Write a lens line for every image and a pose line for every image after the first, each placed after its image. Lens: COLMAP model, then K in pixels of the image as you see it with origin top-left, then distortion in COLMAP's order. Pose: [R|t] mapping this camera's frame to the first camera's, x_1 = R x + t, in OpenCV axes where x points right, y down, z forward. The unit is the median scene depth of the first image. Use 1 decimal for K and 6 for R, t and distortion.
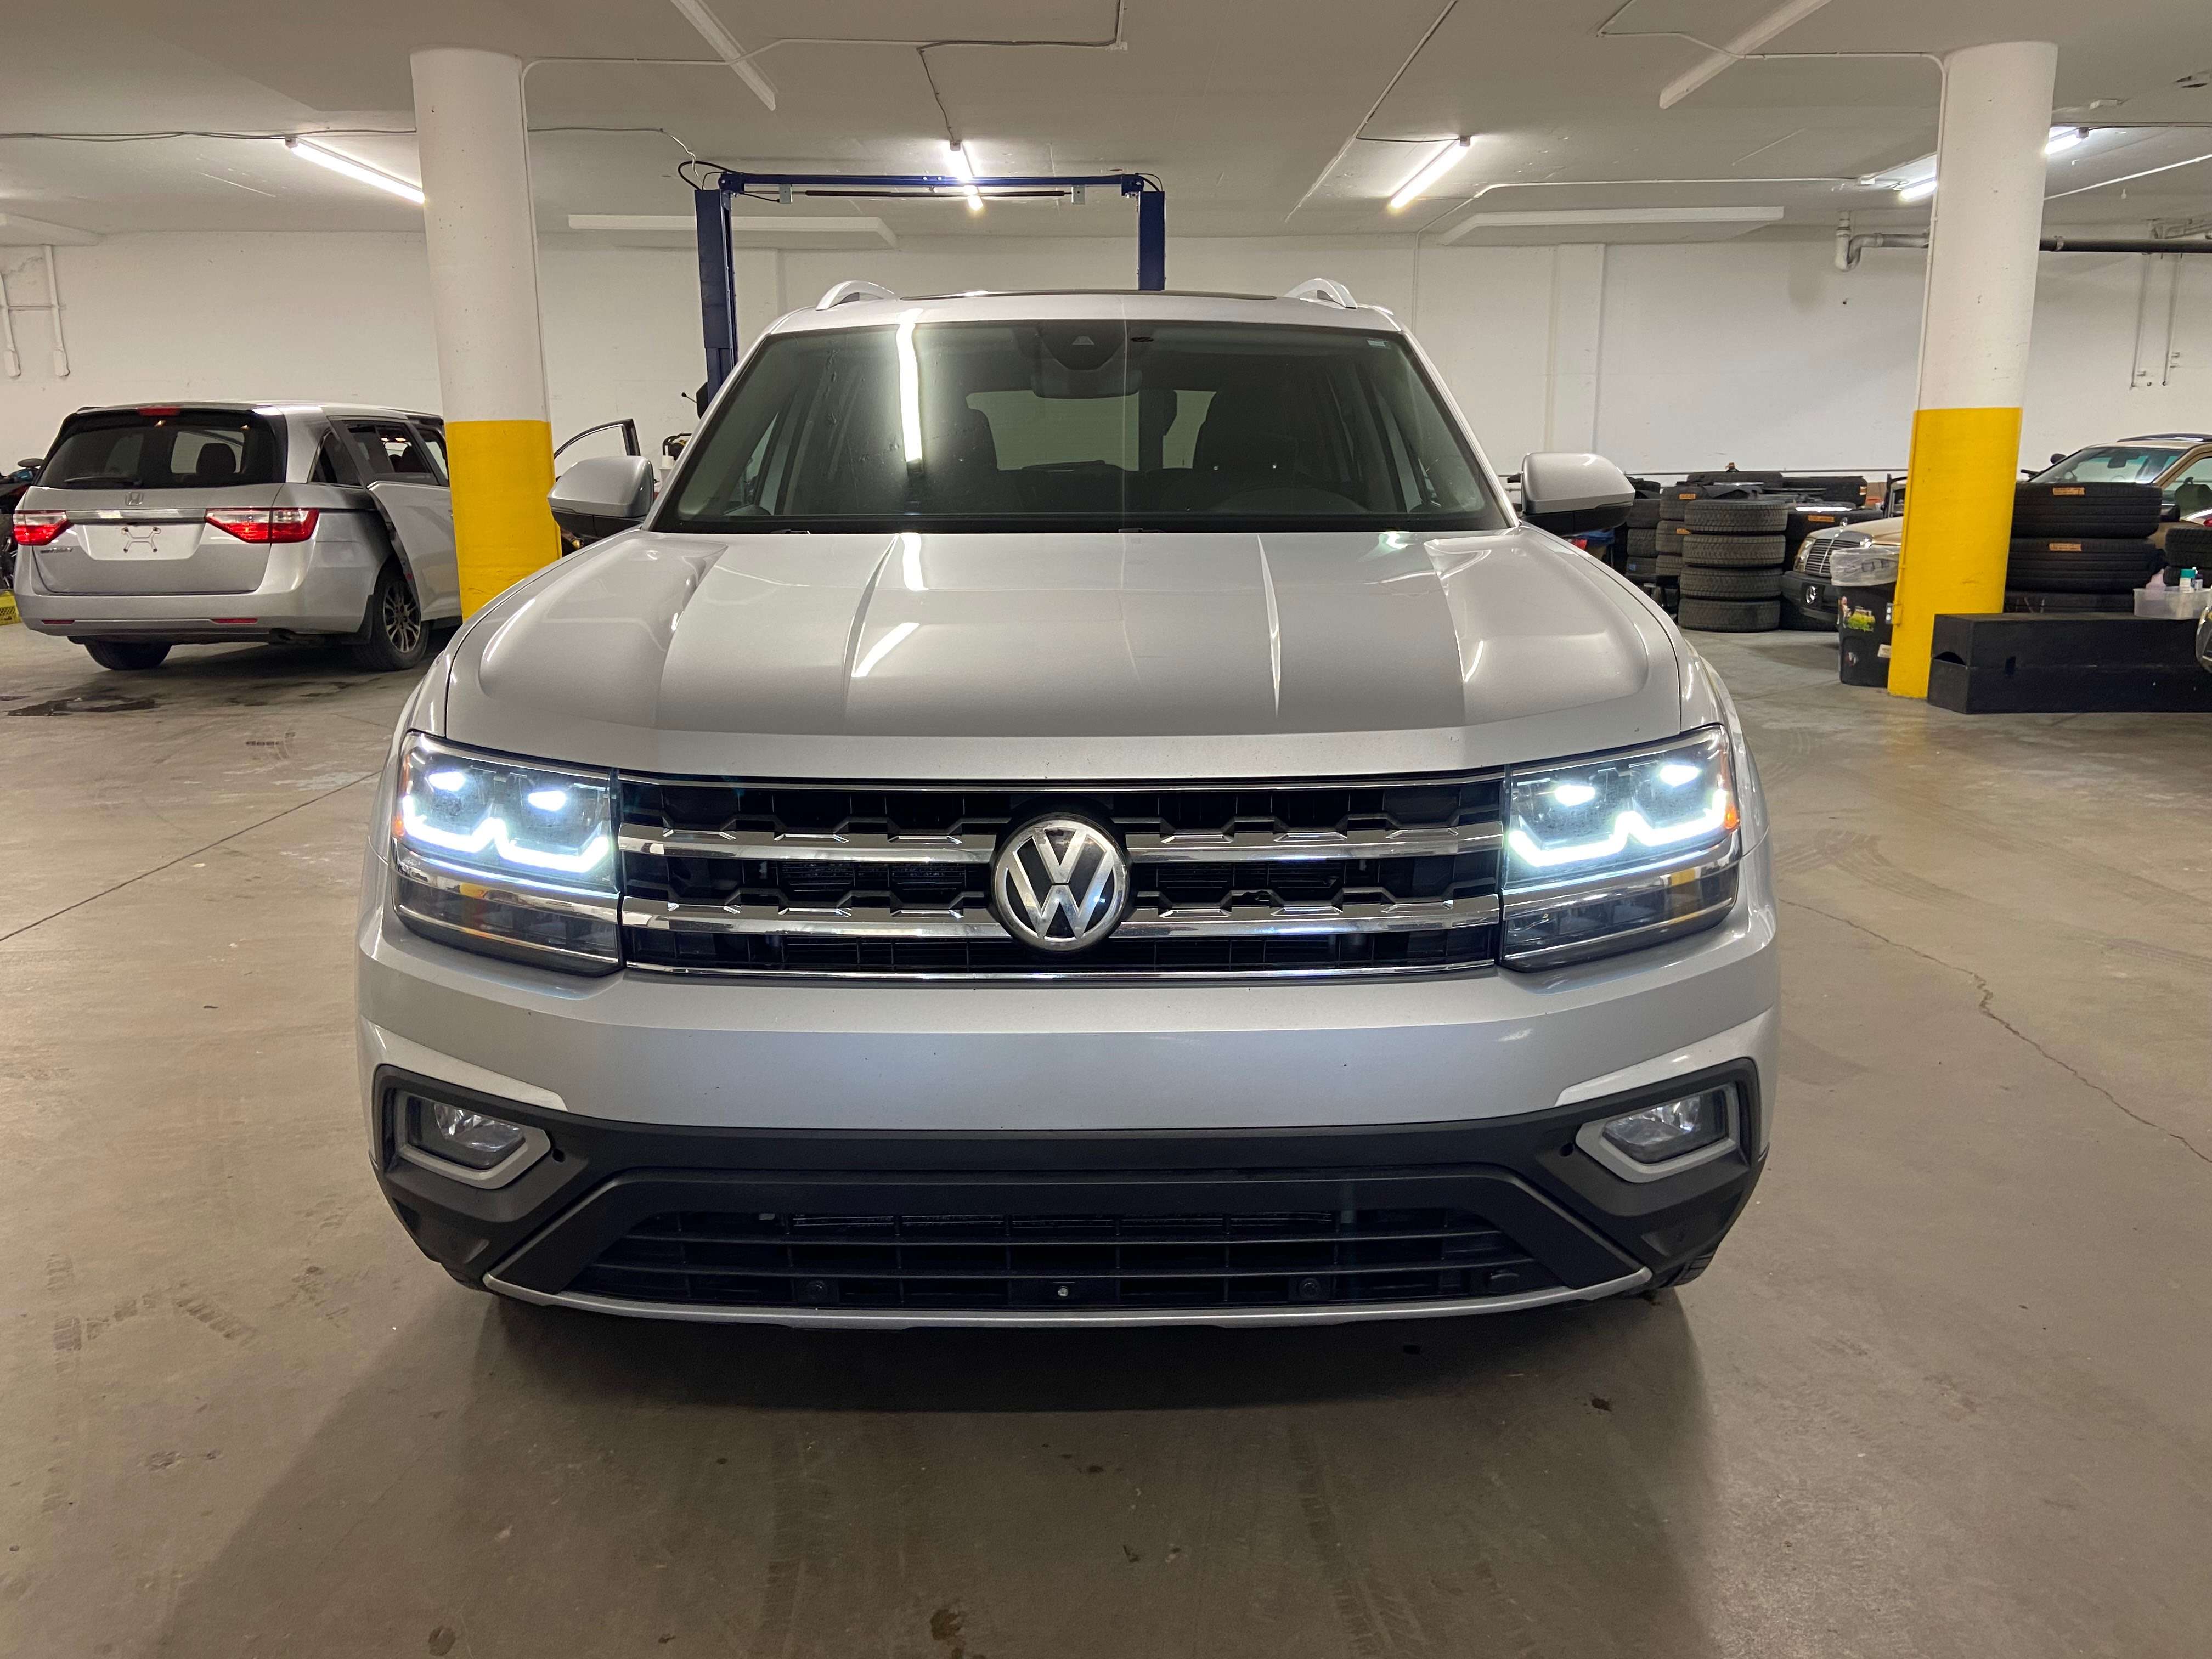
lens RADIAL K [[1647.8, 0, 1116.4], [0, 1647.8, 821.6], [0, 0, 1]] dist [0.075233, -0.067620]
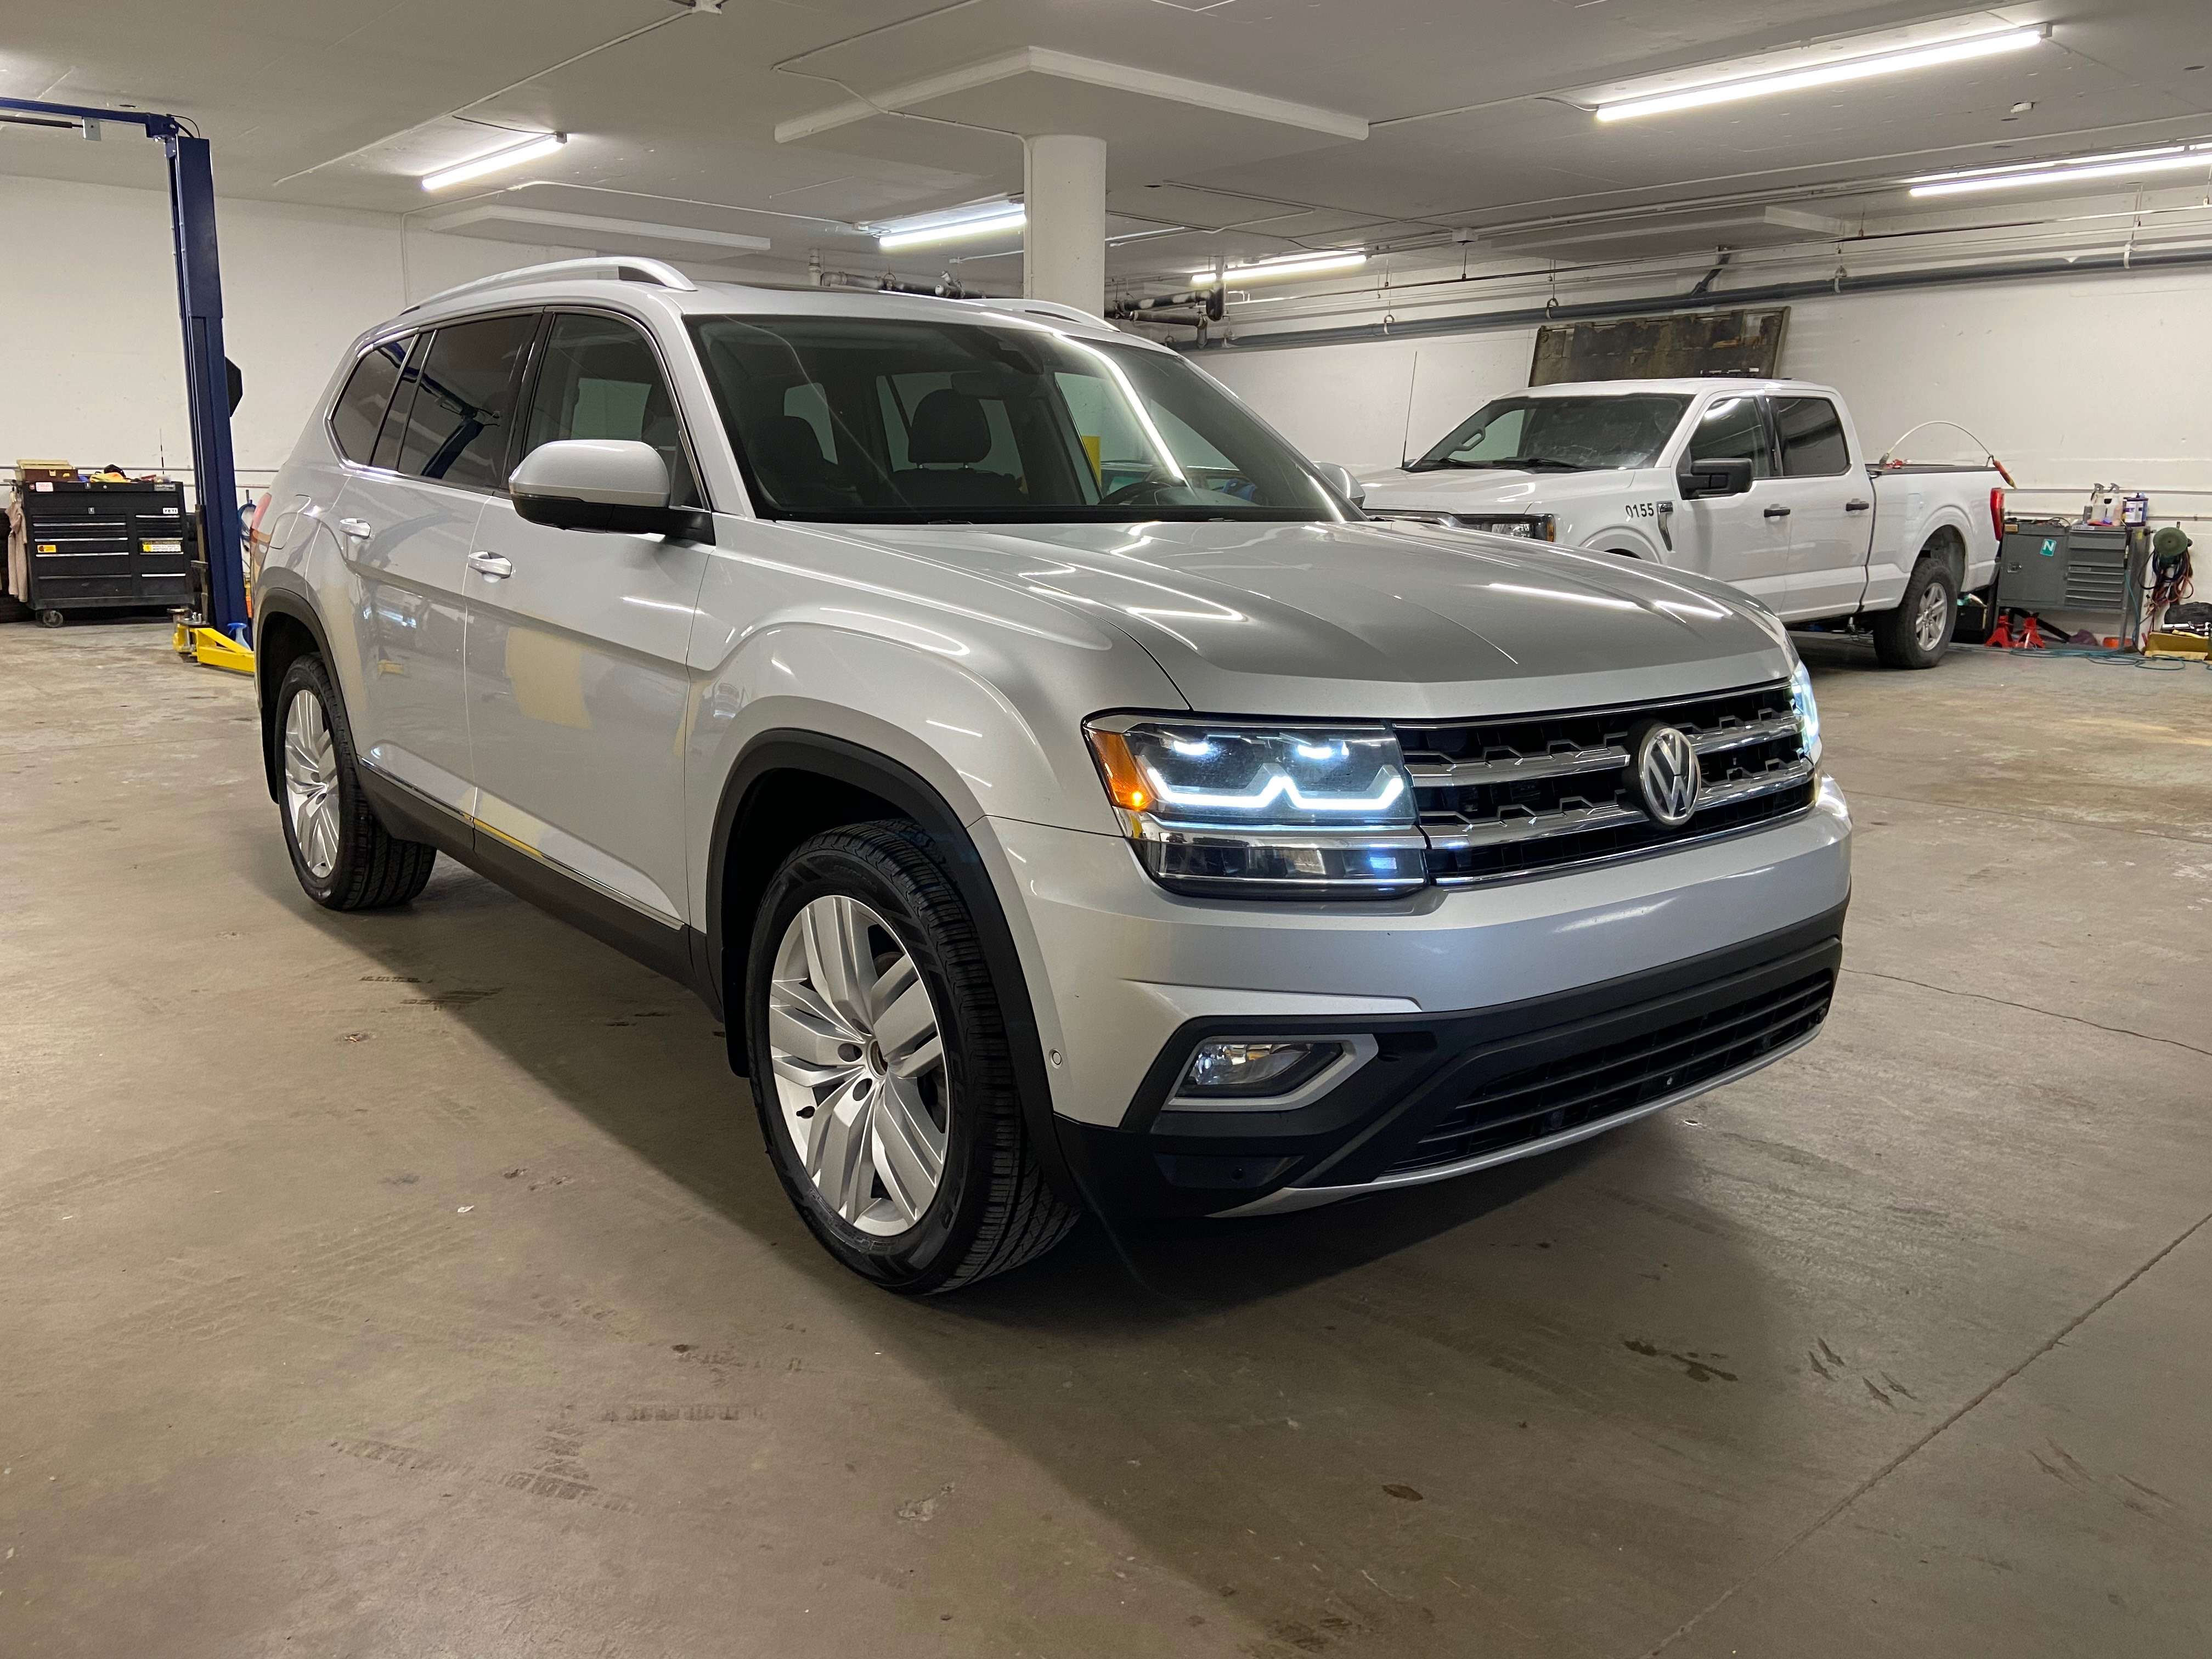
lens RADIAL K [[1647.8, 0, 1114.6], [0, 1647.8, 828.5], [0, 0, 1]] dist [0.075233, -0.067620]
pose [[0.771473, -0.115277, 0.625733, -0.263791], [0.115347, 0.992494, 0.040632, -0.005595], [-0.625720, 0.040830, 0.778979, 0.049357]]
